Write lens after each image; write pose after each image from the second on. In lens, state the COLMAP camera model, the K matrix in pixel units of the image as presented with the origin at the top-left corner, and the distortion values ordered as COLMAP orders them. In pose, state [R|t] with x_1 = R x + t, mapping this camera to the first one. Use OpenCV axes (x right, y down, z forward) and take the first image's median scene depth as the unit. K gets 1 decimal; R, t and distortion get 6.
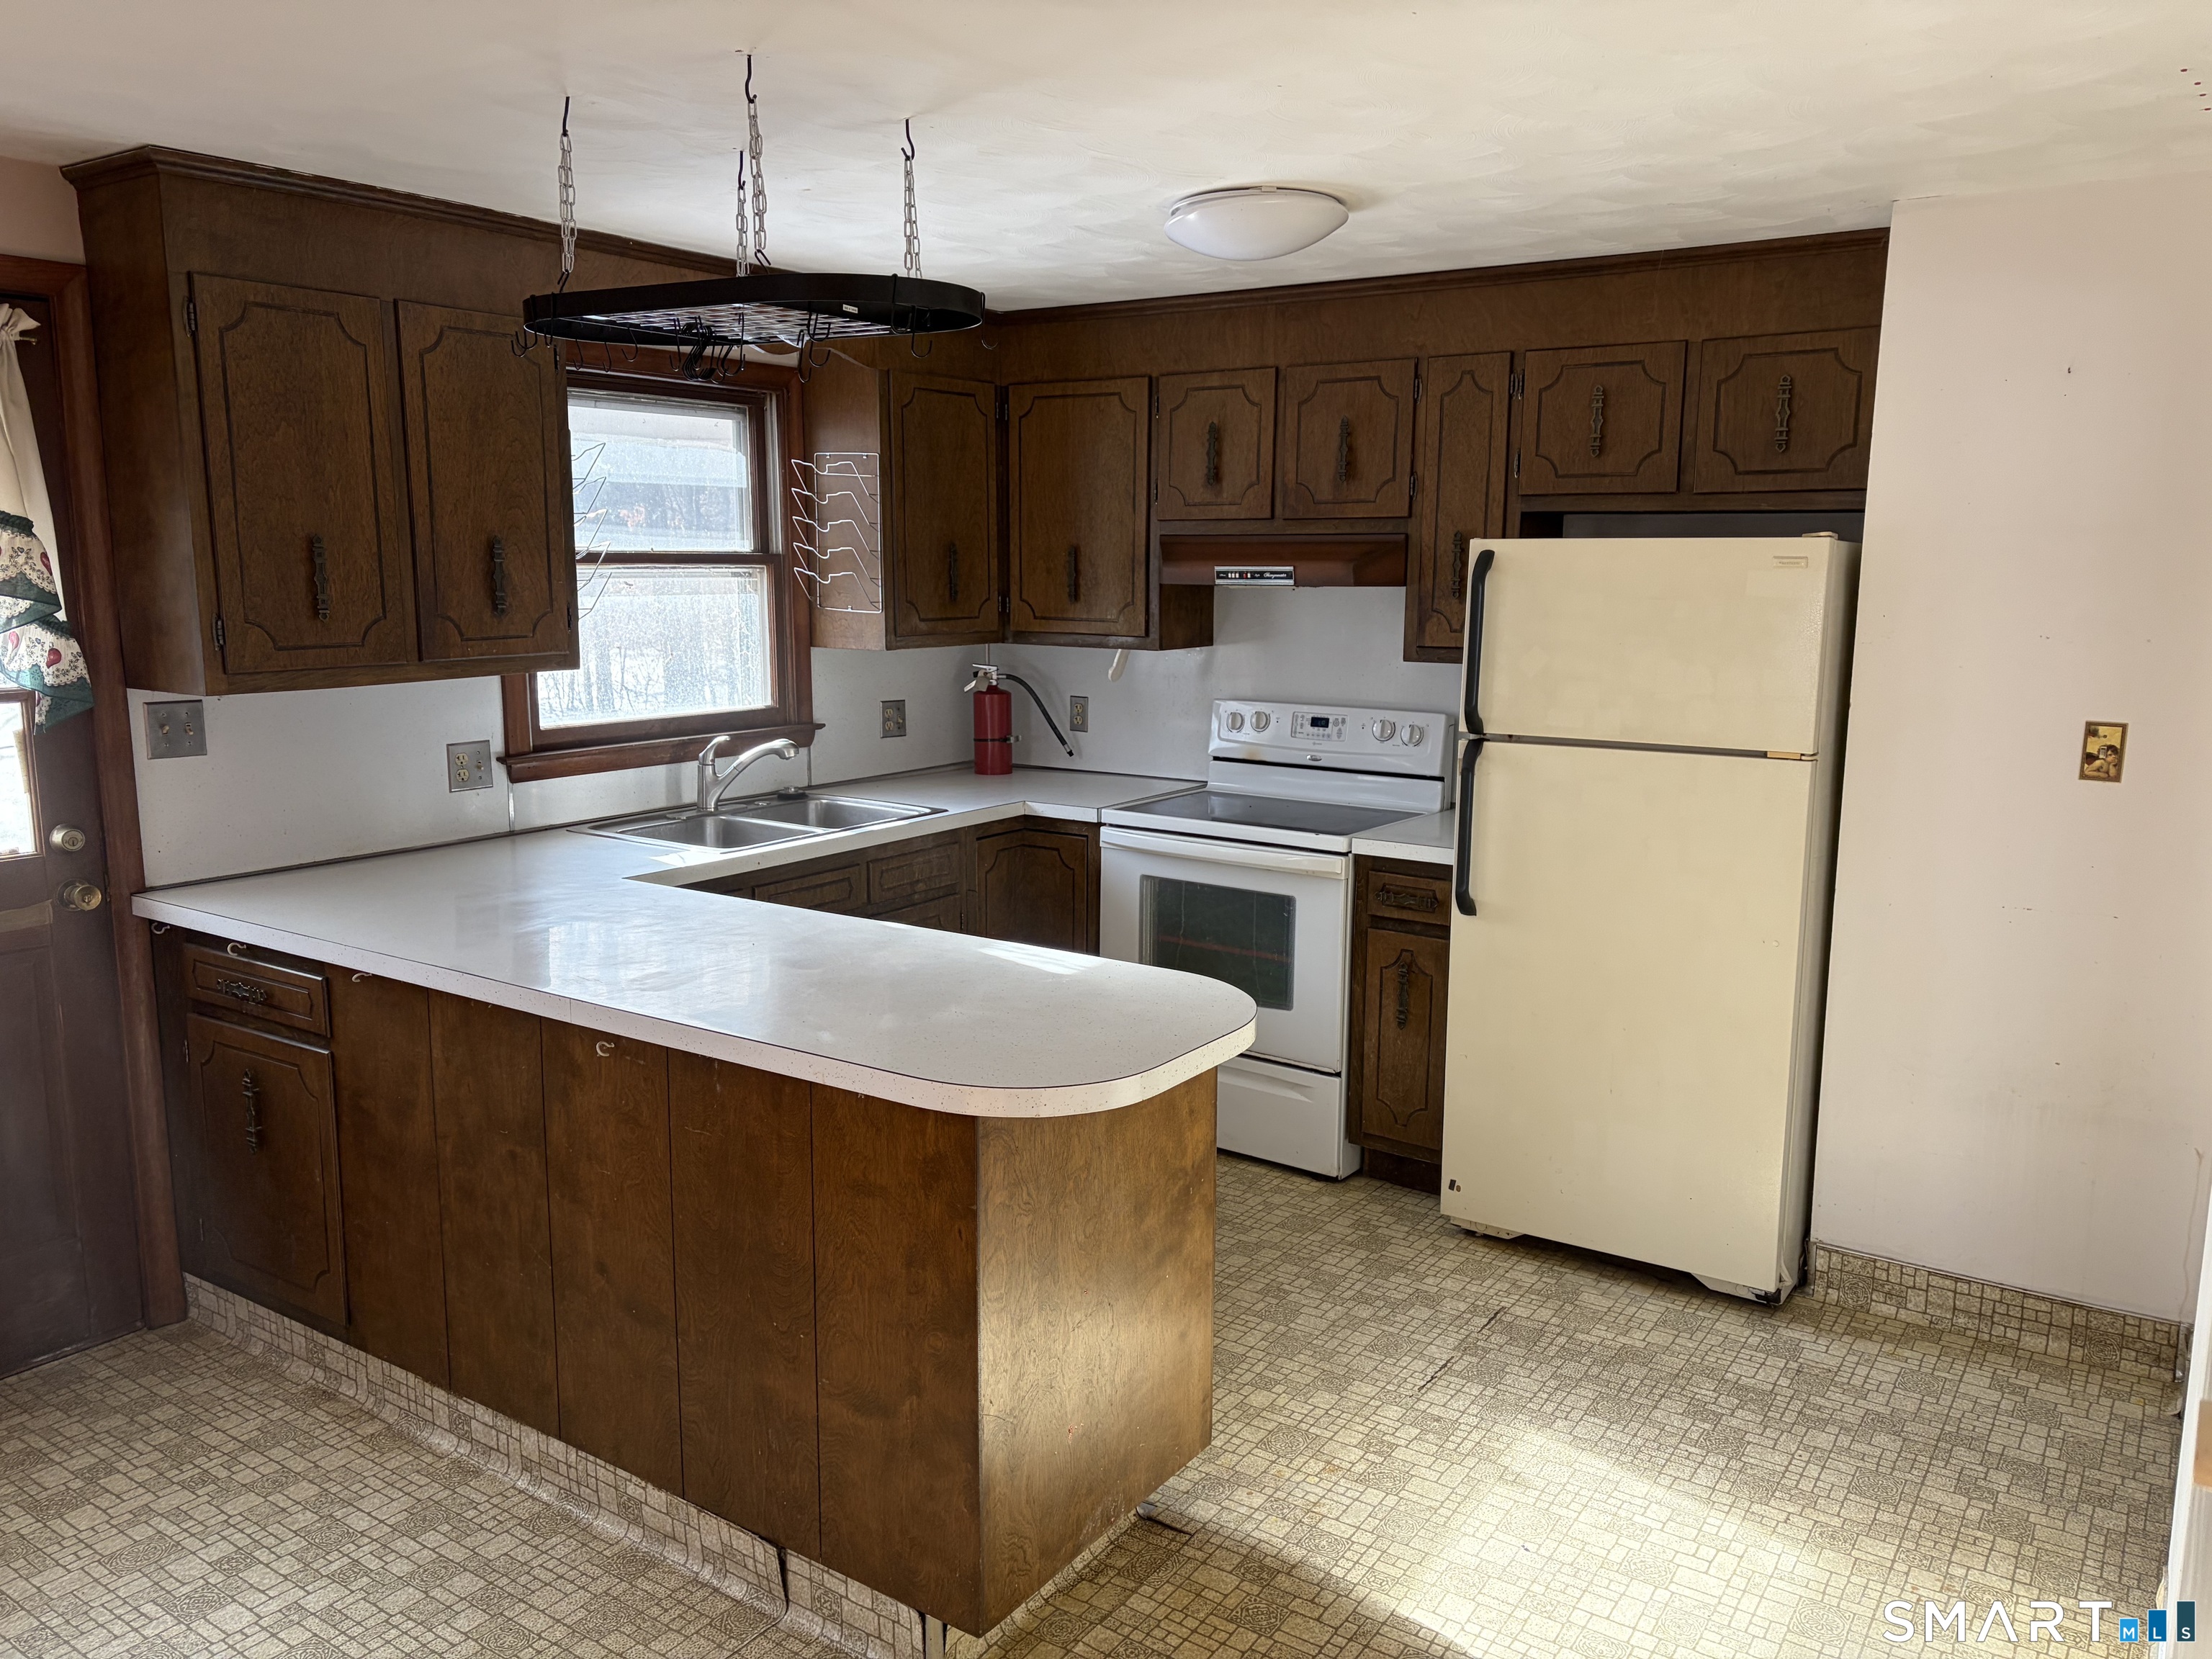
lens RADIAL K [[1686.8, 0, 1123.5], [0, 1686.8, 836.1], [0, 0, 1]] dist [0.054813, -0.051490]
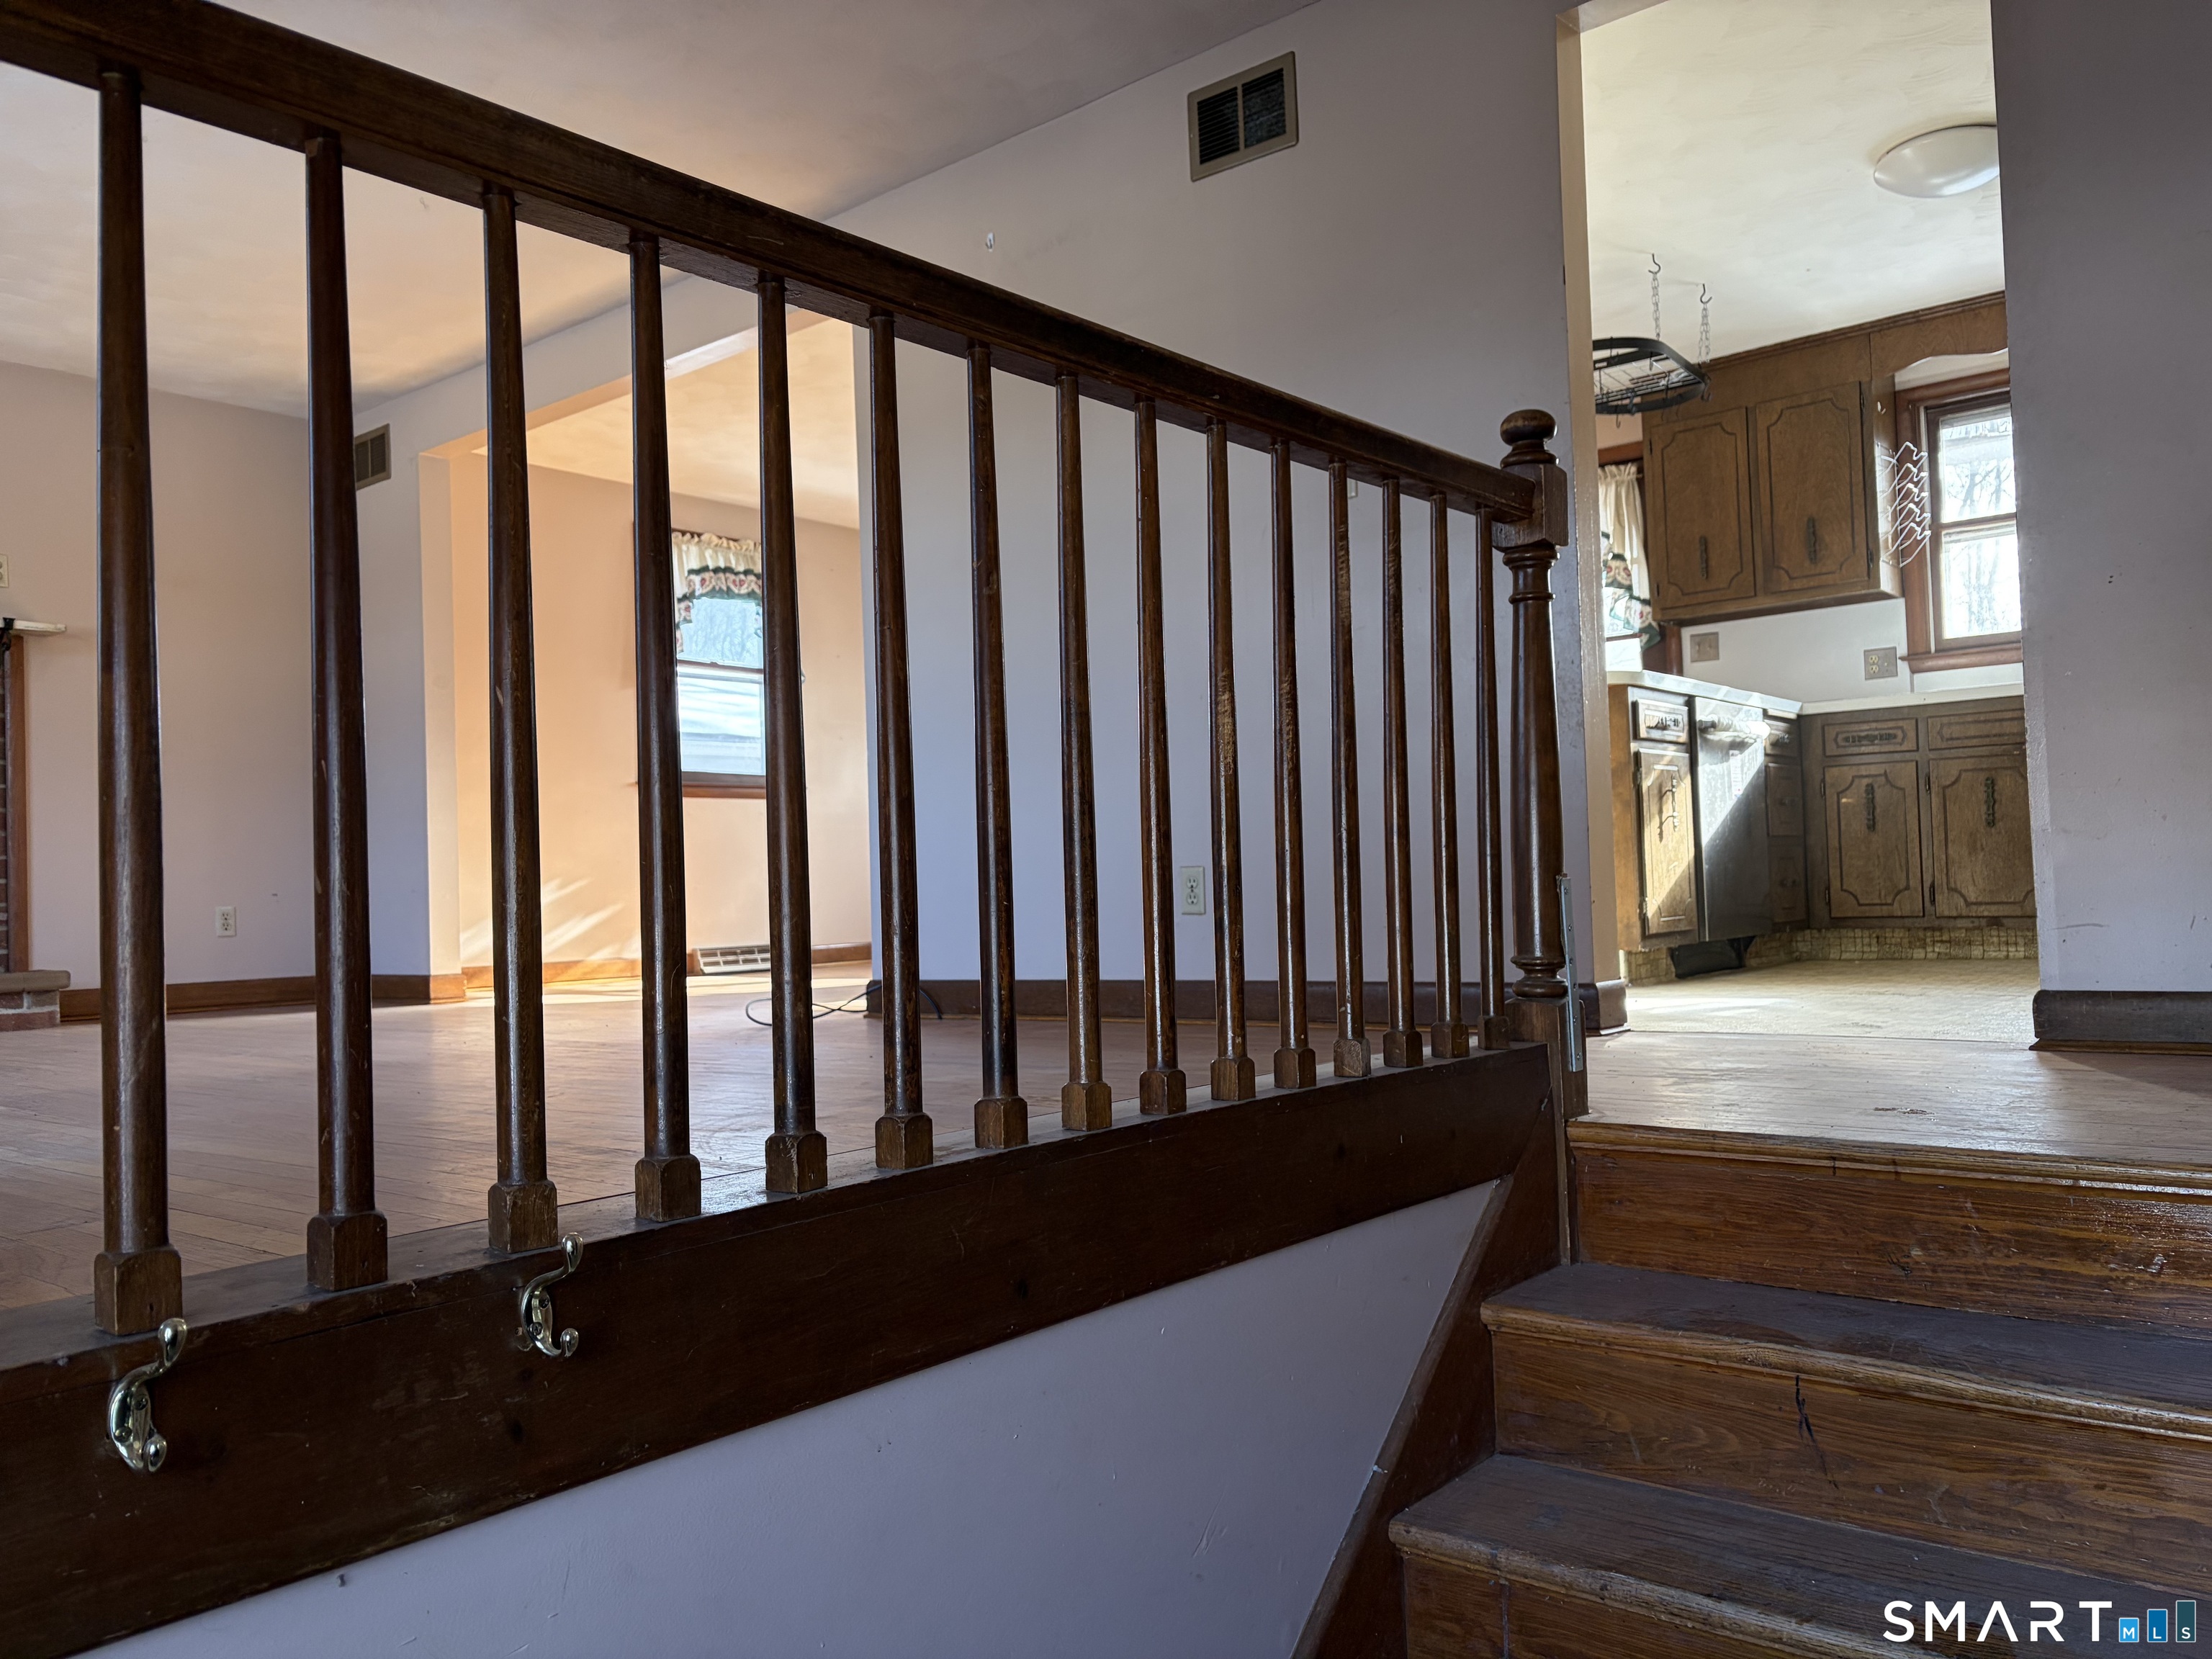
lens RADIAL K [[1686.8, 0, 1106.6], [0, 1686.8, 822.8], [0, 0, 1]] dist [0.054813, -0.051490]
pose [[-0.075355, -0.043186, -0.996221, 1.532219], [-0.128960, 0.991094, -0.033210, 0.309575], [0.988783, 0.125970, -0.080253, 0.515051]]
